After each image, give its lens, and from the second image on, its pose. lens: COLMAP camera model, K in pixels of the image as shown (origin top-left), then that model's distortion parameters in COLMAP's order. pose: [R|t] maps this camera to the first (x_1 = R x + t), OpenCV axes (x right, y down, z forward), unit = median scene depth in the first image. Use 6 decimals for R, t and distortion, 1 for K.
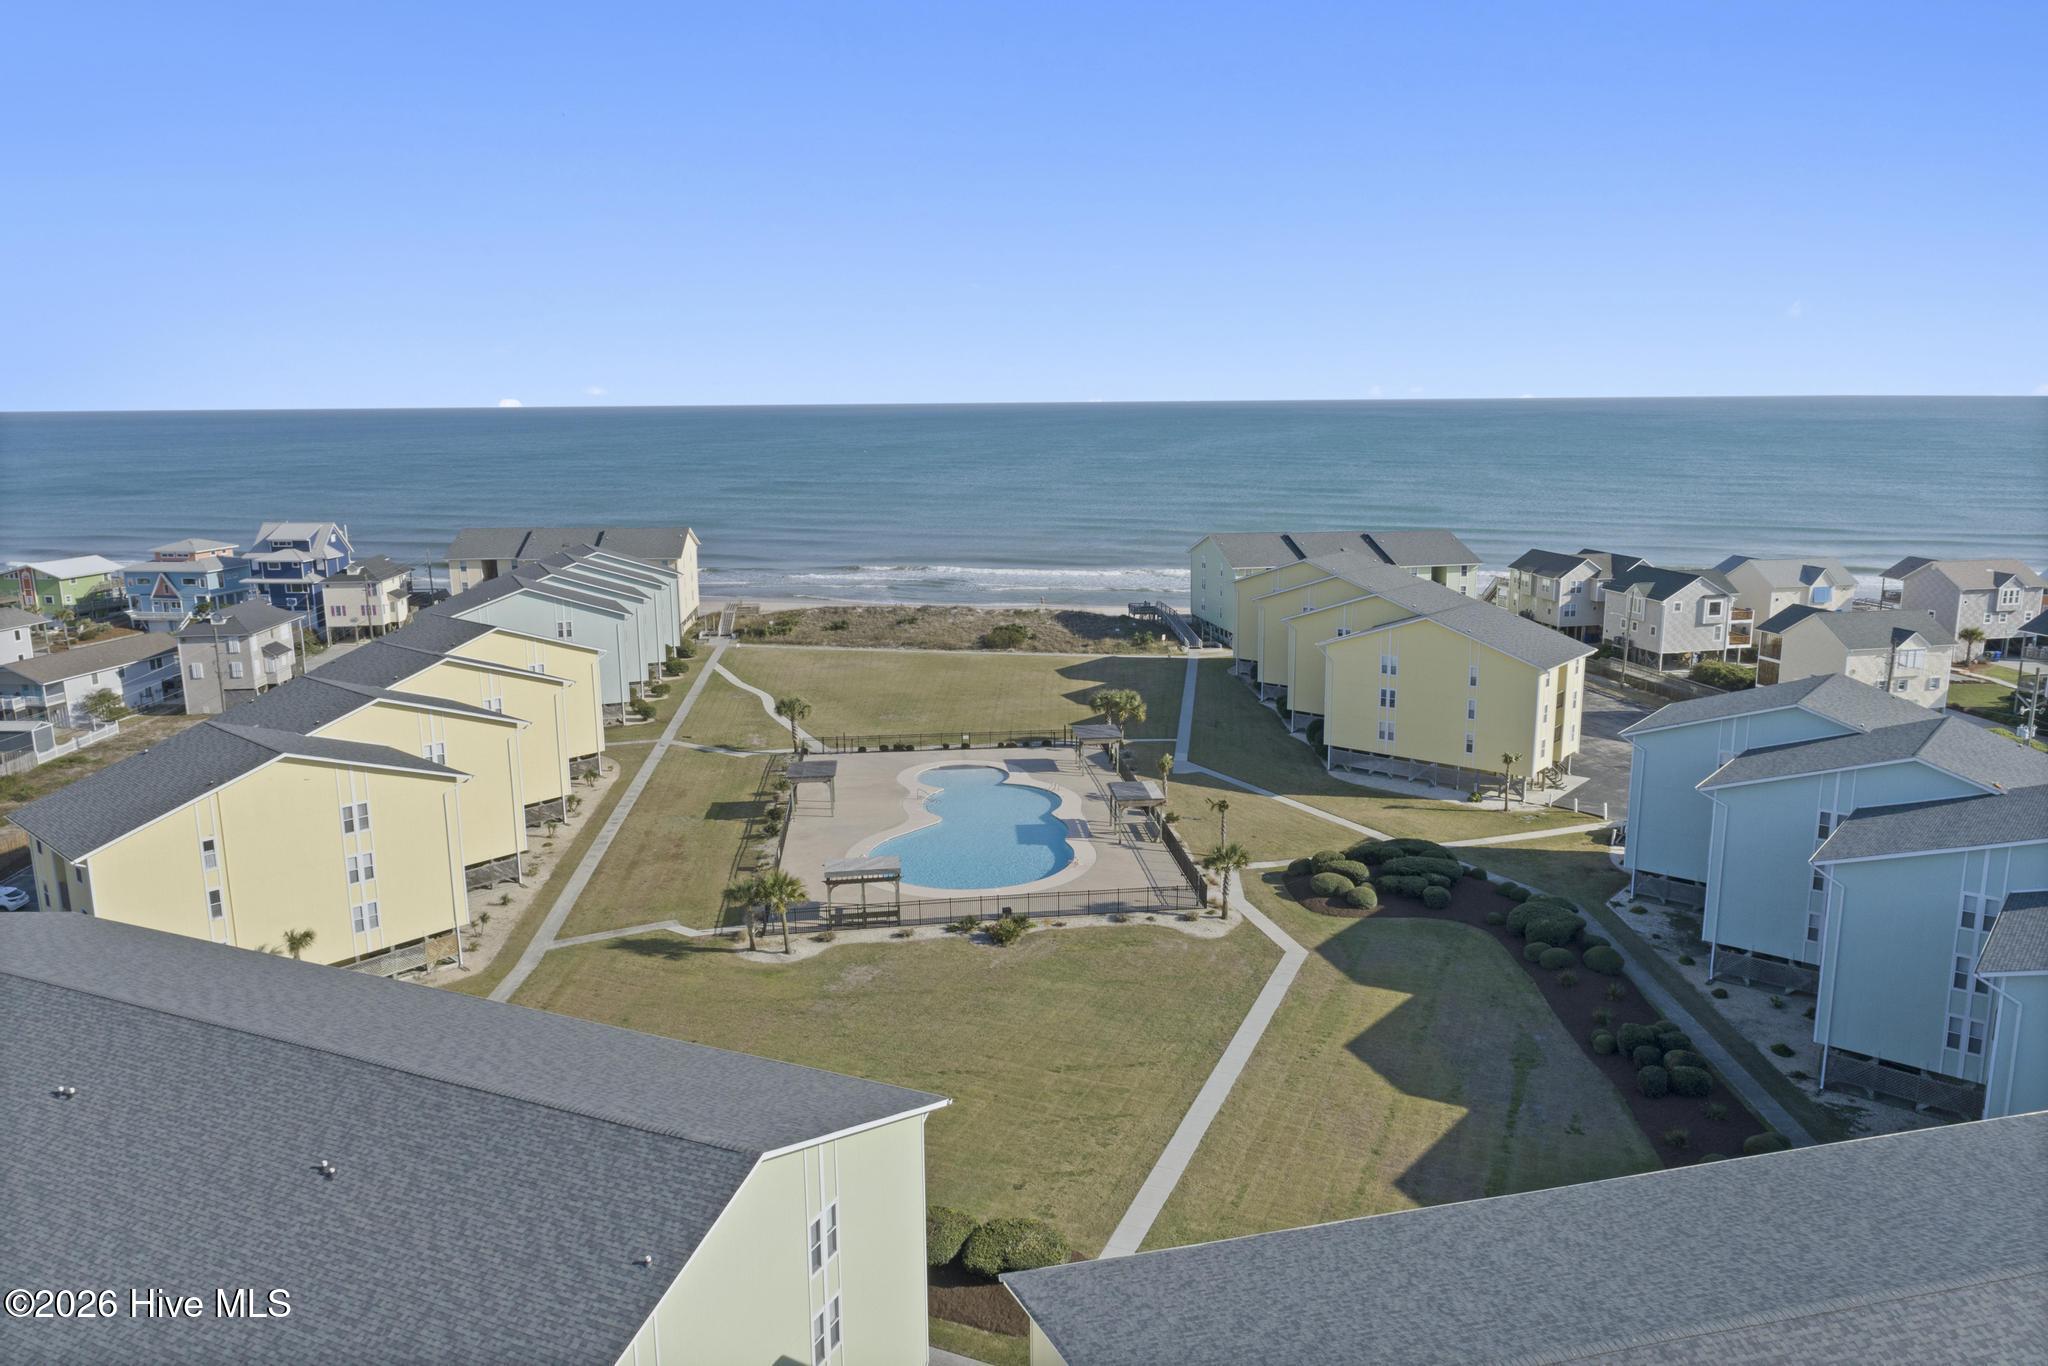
lens RADIAL K [[1409.8, 0, 1024.2], [0, 1409.8, 675.7], [0, 0, 1]] dist [0.000845, 0.001883]
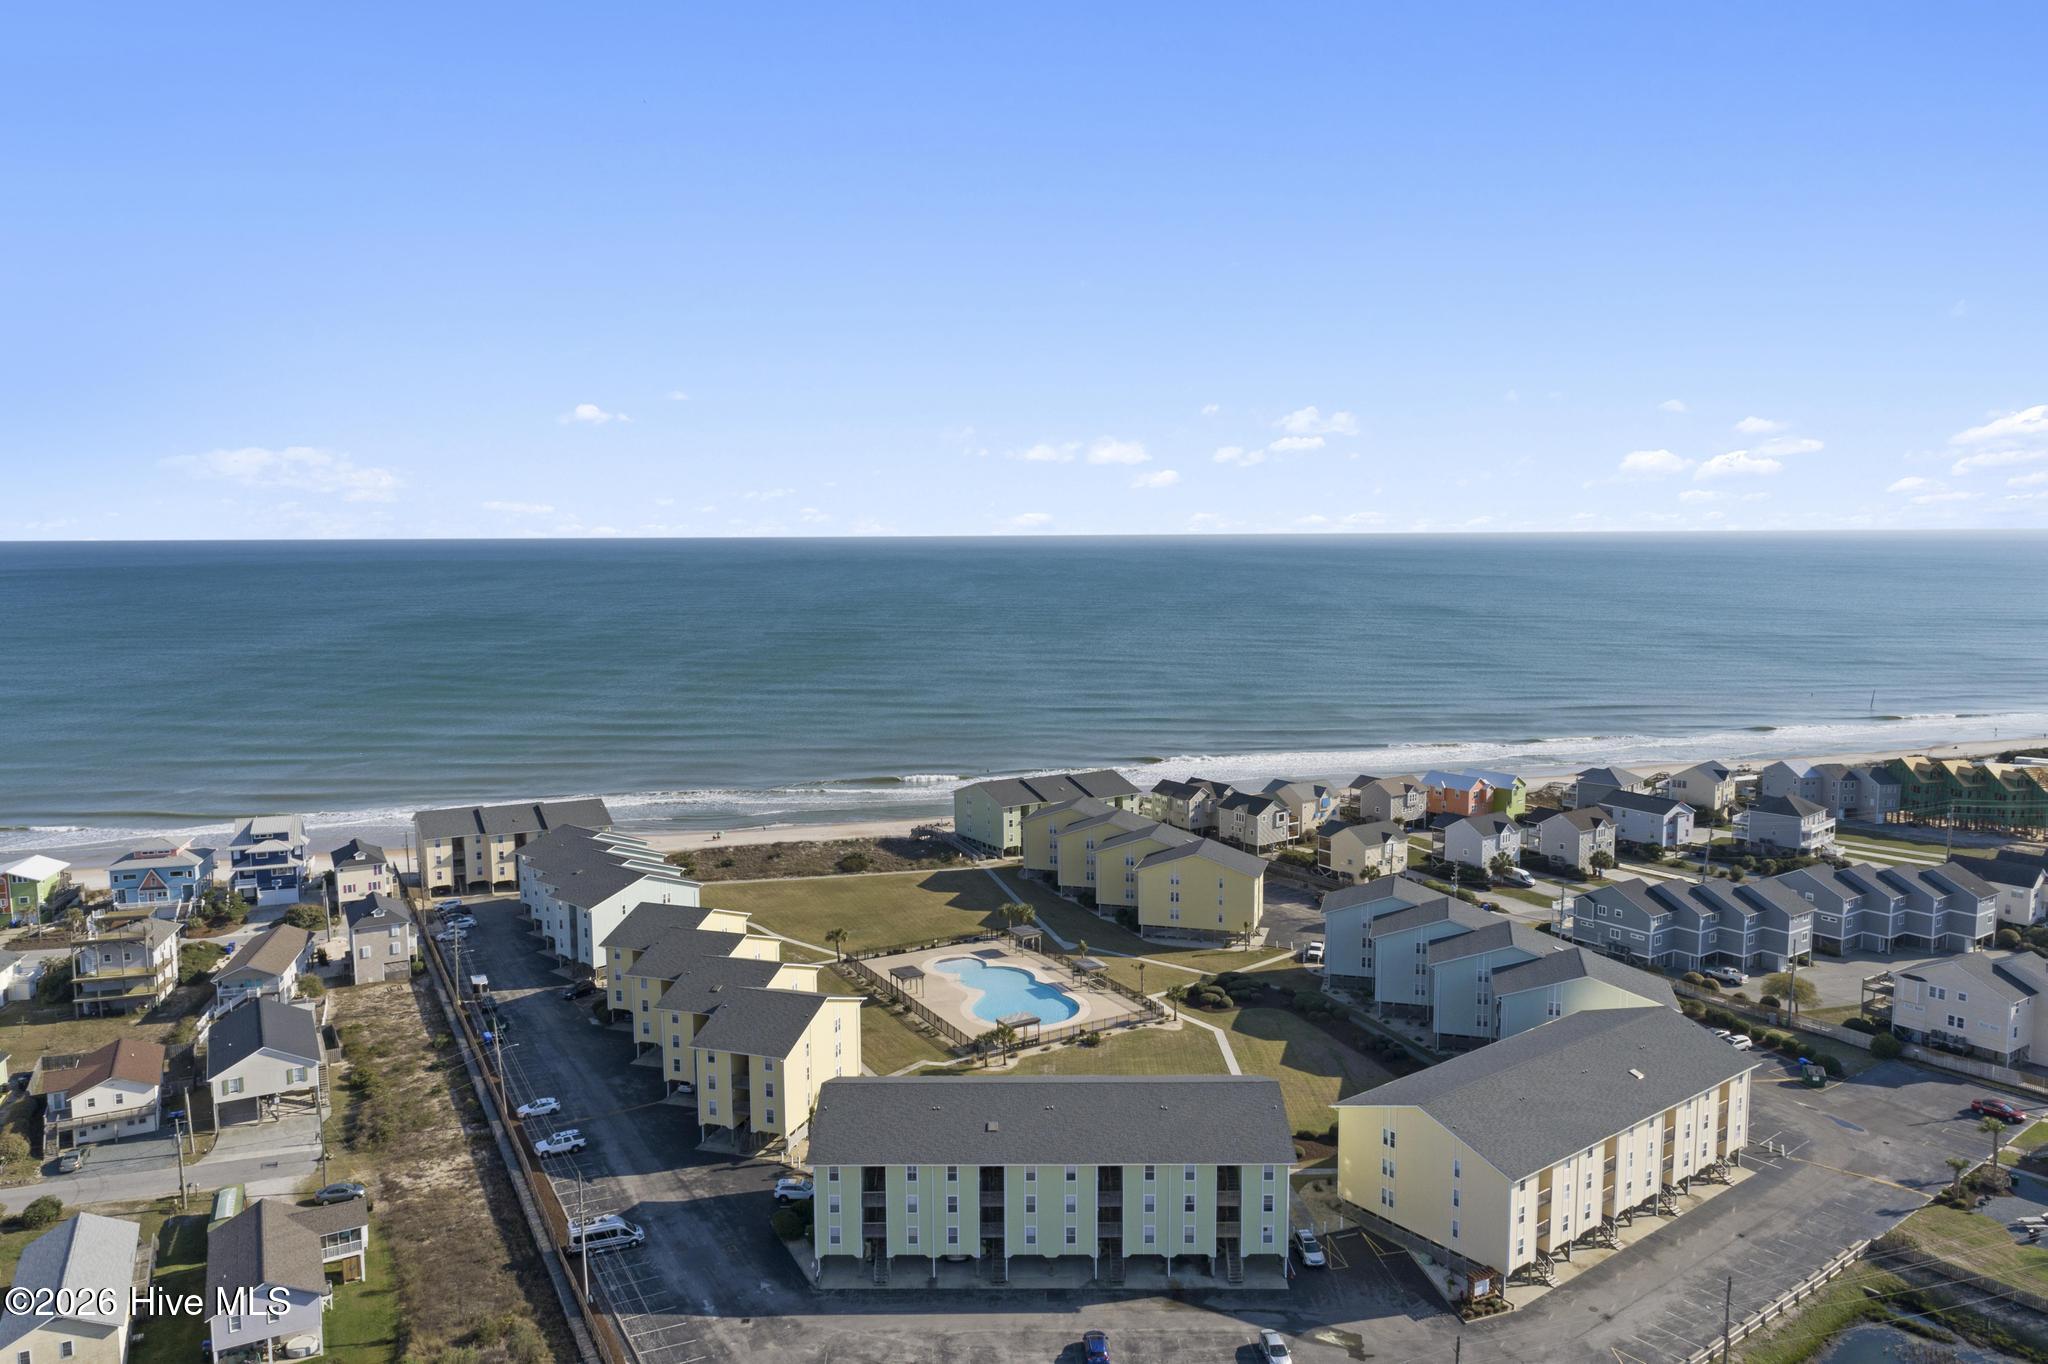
lens RADIAL K [[1409.8, 0, 1024.2], [0, 1409.8, 674.7], [0, 0, 1]] dist [0.000845, 0.001883]
pose [[0.916388, -0.036755, 0.398600, -0.709848], [0.073659, 0.994255, -0.077663, -0.157310], [-0.393456, 0.100530, 0.913830, -0.718147]]
